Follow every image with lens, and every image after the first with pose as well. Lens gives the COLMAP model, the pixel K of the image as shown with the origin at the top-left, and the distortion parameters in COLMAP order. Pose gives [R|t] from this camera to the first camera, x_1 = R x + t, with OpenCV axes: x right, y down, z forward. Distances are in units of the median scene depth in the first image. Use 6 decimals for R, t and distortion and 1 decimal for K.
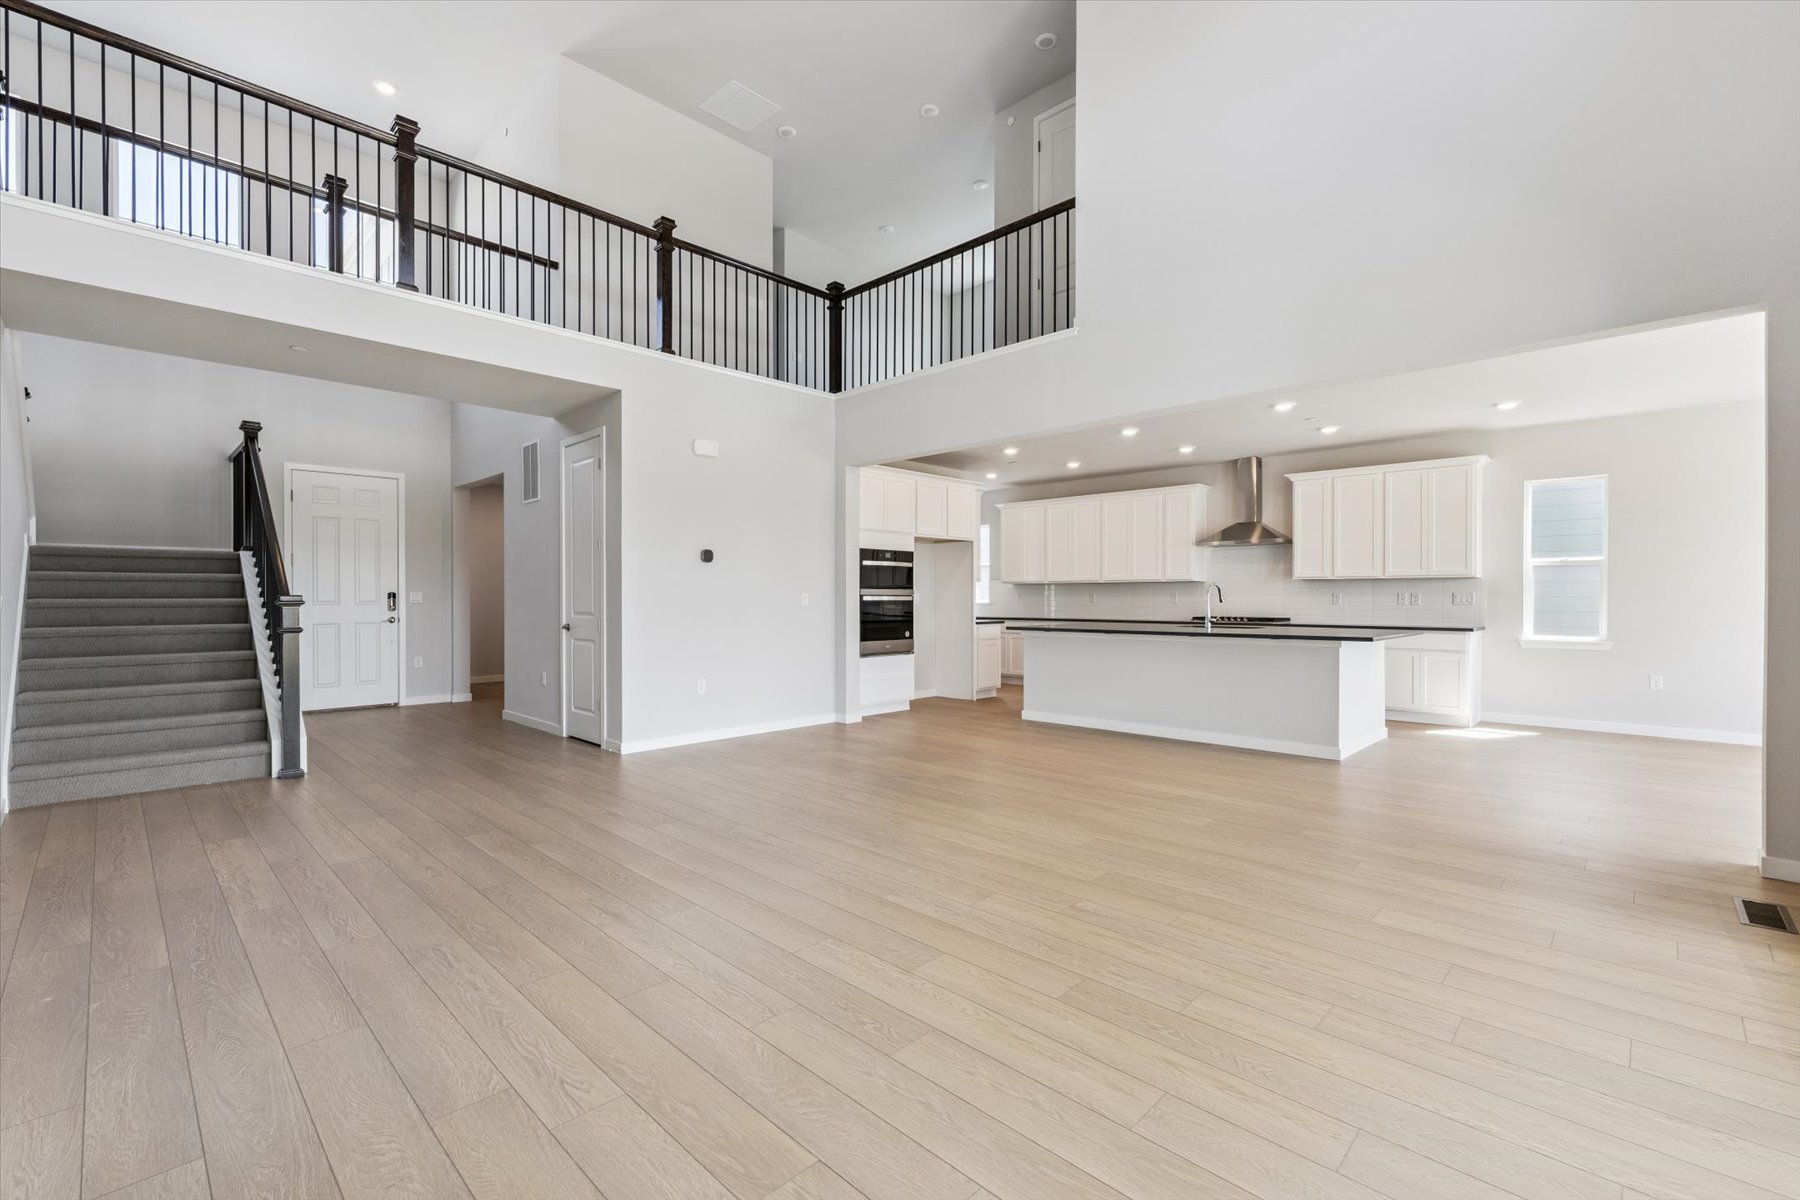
lens RADIAL K [[782.2, 0, 896.5], [0, 782.2, 602.4], [0, 0, 1]] dist [-0.005214, -0.000245]
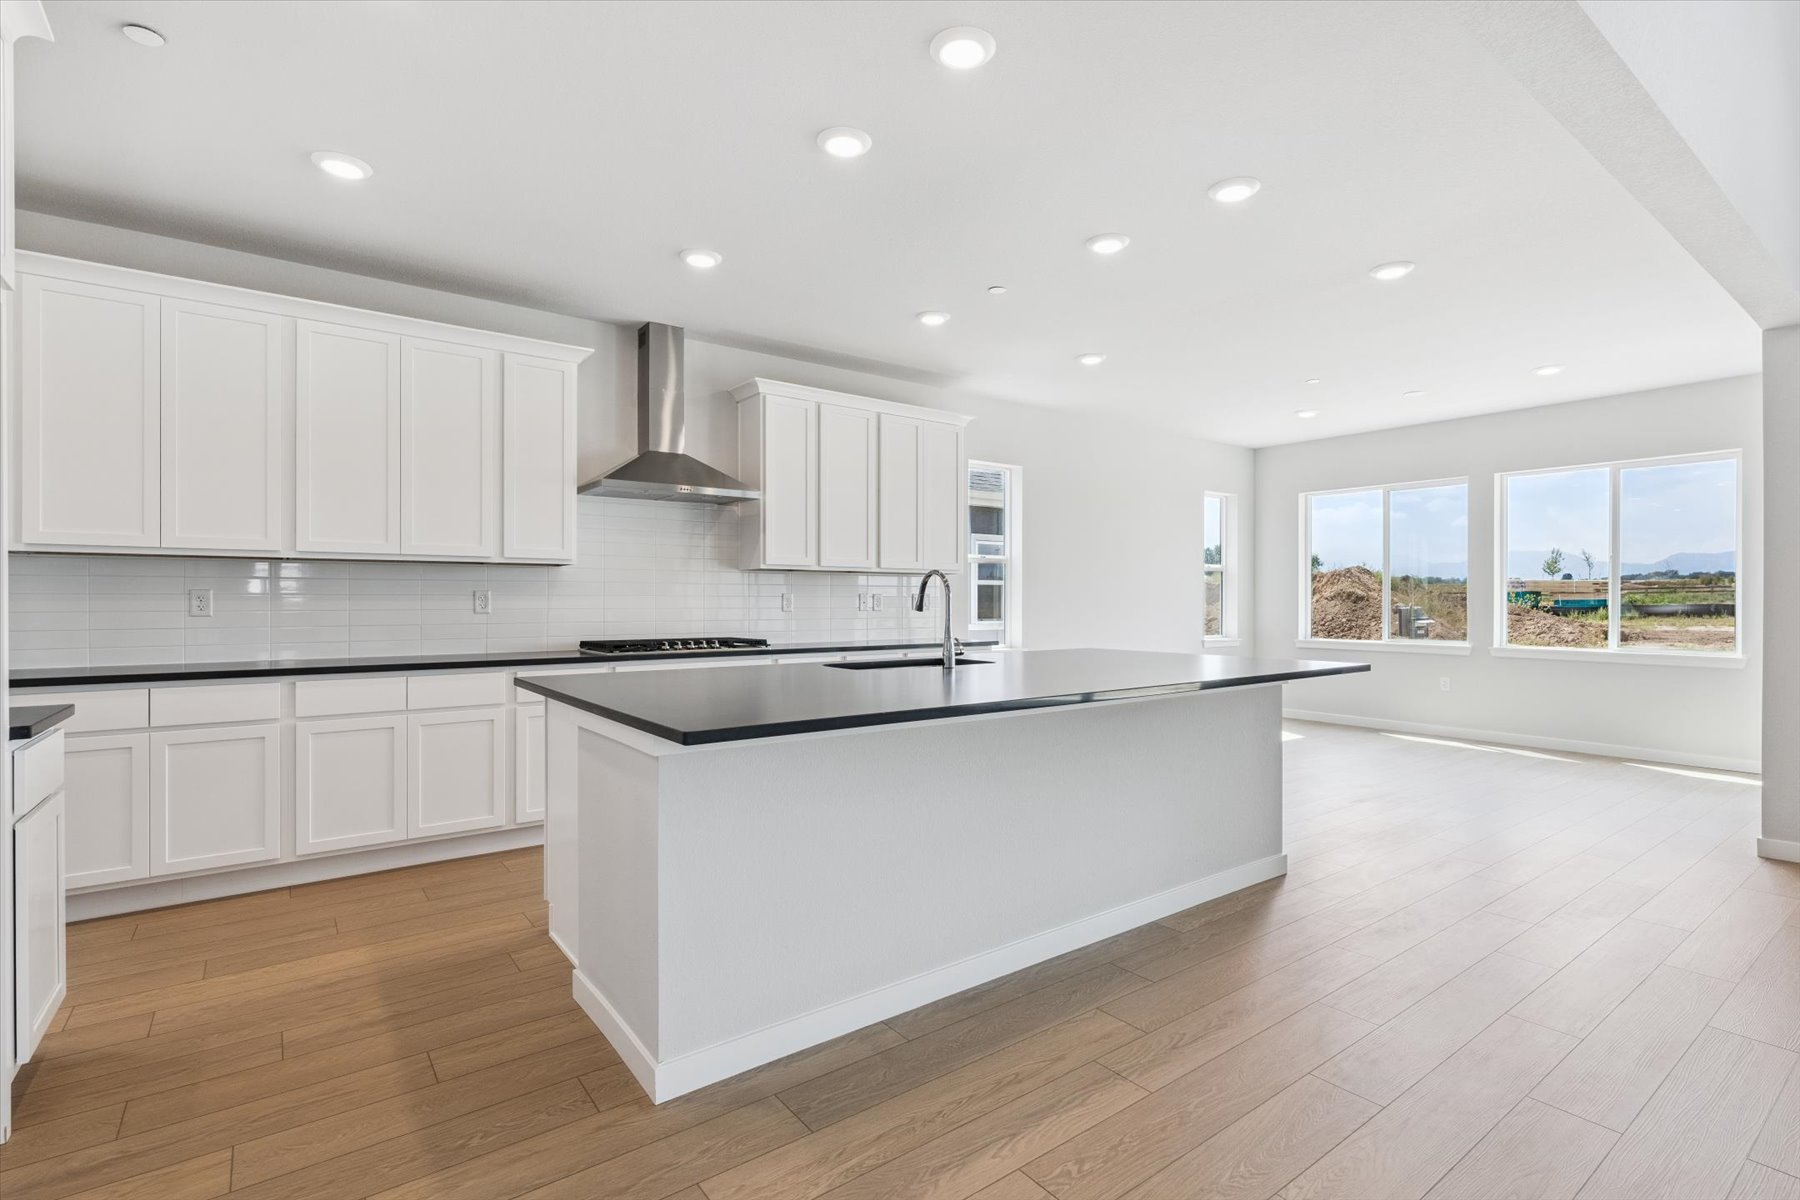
lens RADIAL K [[848.3, 0, 895.6], [0, 848.3, 630.1], [0, 0, 1]] dist [-0.006349, -0.000243]
pose [[0.146517, -0.039679, 0.988412, -0.097227], [0.004375, 0.999211, 0.039464, -0.009789], [-0.989199, -0.001458, 0.146575, 0.920526]]
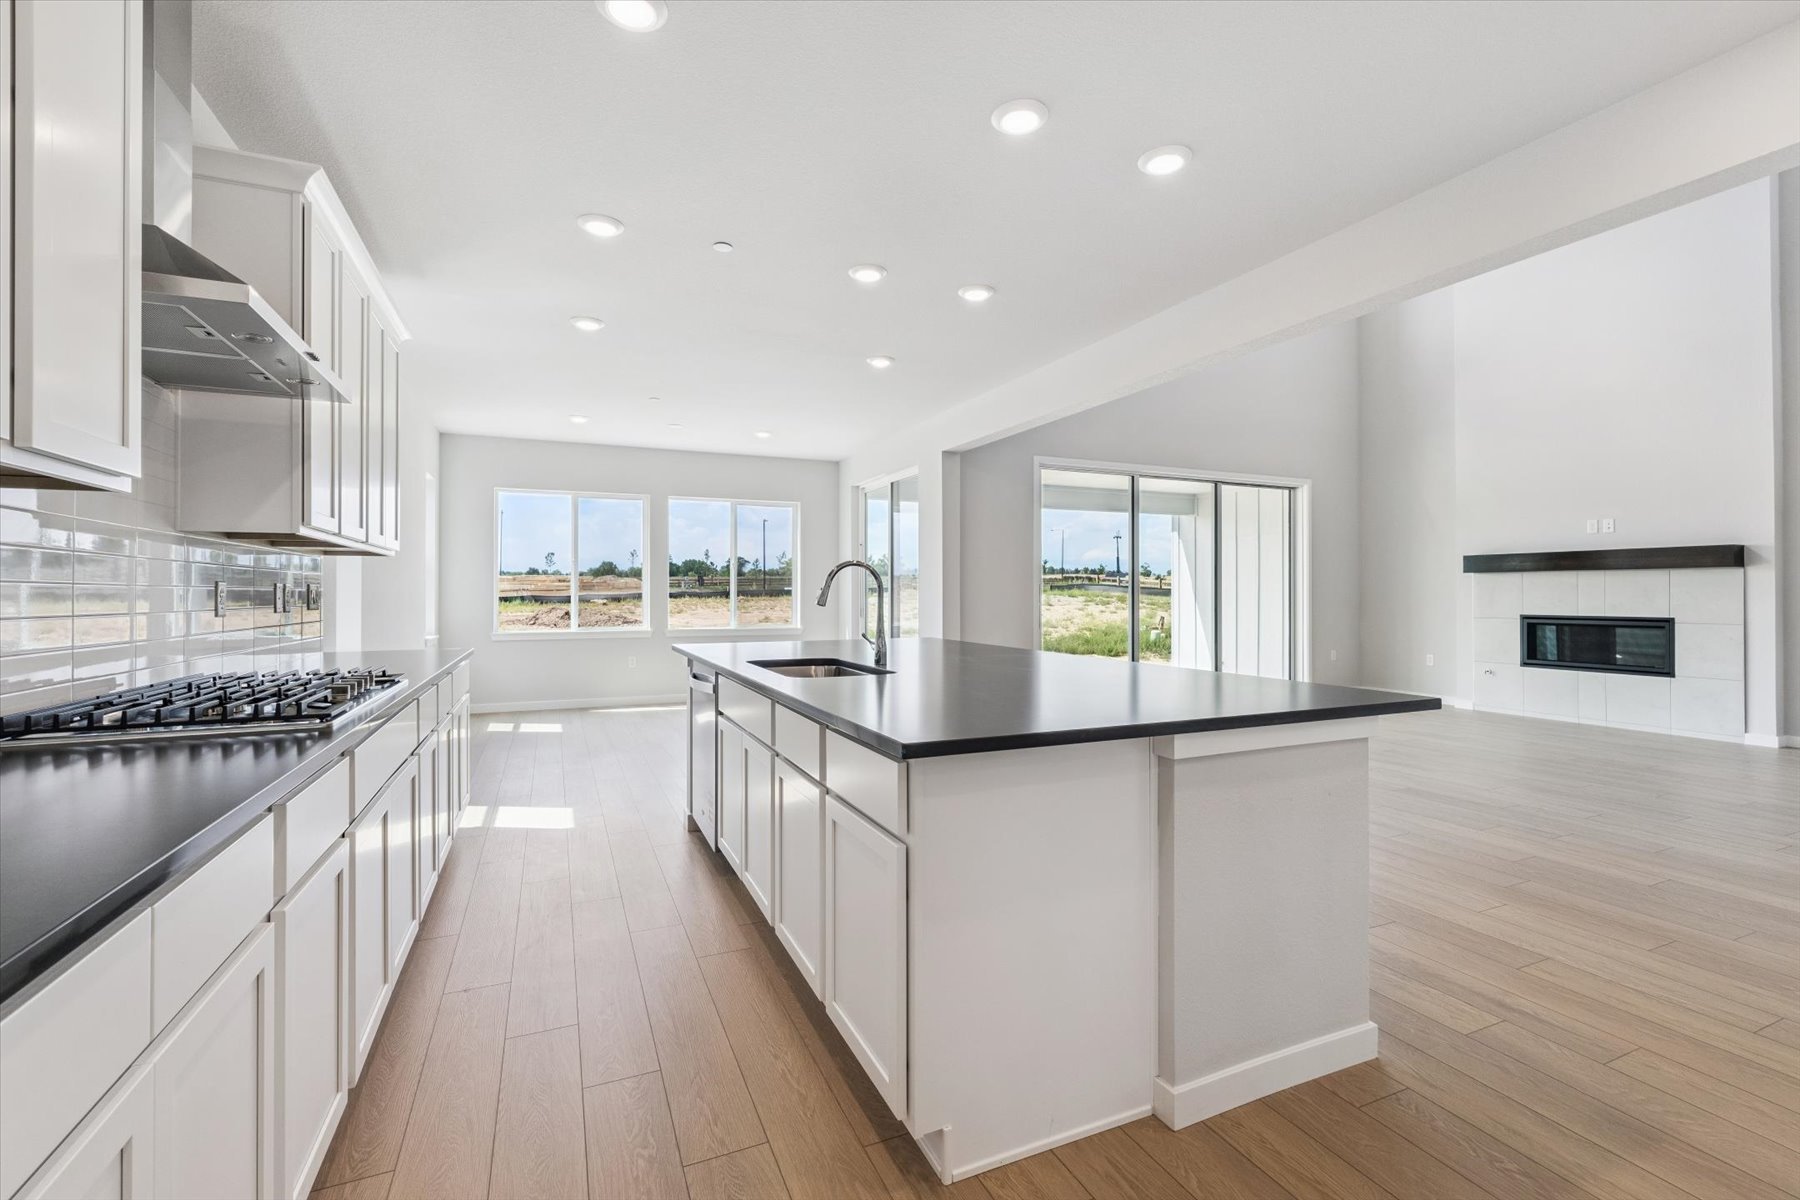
lens RADIAL K [[782.2, 0, 908.9], [0, 782.2, 590.0], [0, 0, 1]] dist [-0.005214, -0.000245]
pose [[-0.934551, 0.001365, 0.355827, 0.215241], [0.003655, 0.999977, 0.005764, -0.011839], [-0.355811, 0.006688, -0.934534, 1.355252]]
